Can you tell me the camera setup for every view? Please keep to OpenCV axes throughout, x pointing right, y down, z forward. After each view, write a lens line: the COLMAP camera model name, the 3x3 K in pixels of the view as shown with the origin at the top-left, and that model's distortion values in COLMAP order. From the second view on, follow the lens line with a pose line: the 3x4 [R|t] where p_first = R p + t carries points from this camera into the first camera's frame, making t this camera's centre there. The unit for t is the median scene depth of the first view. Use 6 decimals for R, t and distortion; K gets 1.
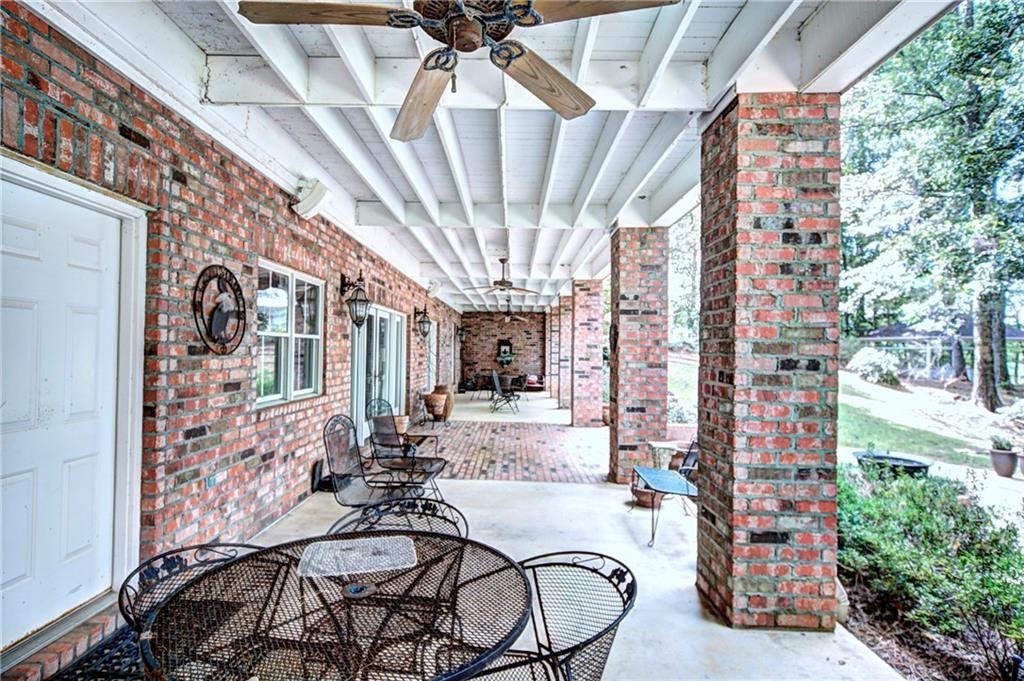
lens RADIAL K [[534.2, 0, 511.3], [0, 534.2, 340.7], [0, 0, 1]] dist [0.002014, 0.000122]
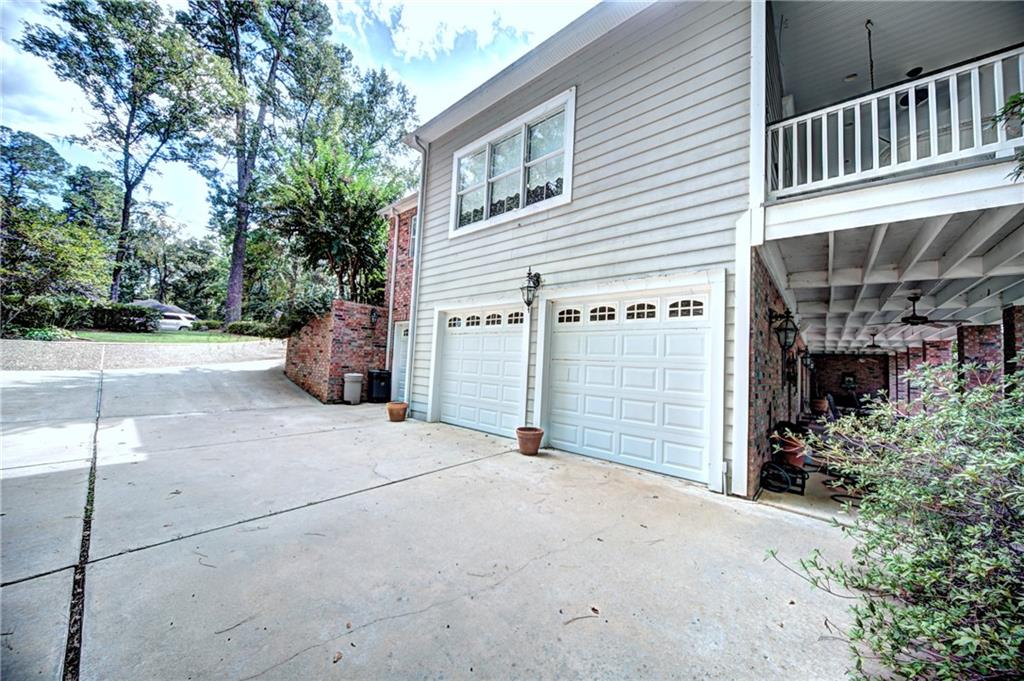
lens RADIAL K [[356.3, 0, 511.9], [0, 356.3, 341.5], [0, 0, 1]] dist [0.000097, -0.000003]
pose [[0.752539, -0.010958, -0.658457, -0.126690], [-0.034900, 0.997793, -0.056492, -0.000729], [0.657622, 0.065493, 0.750495, -0.727994]]
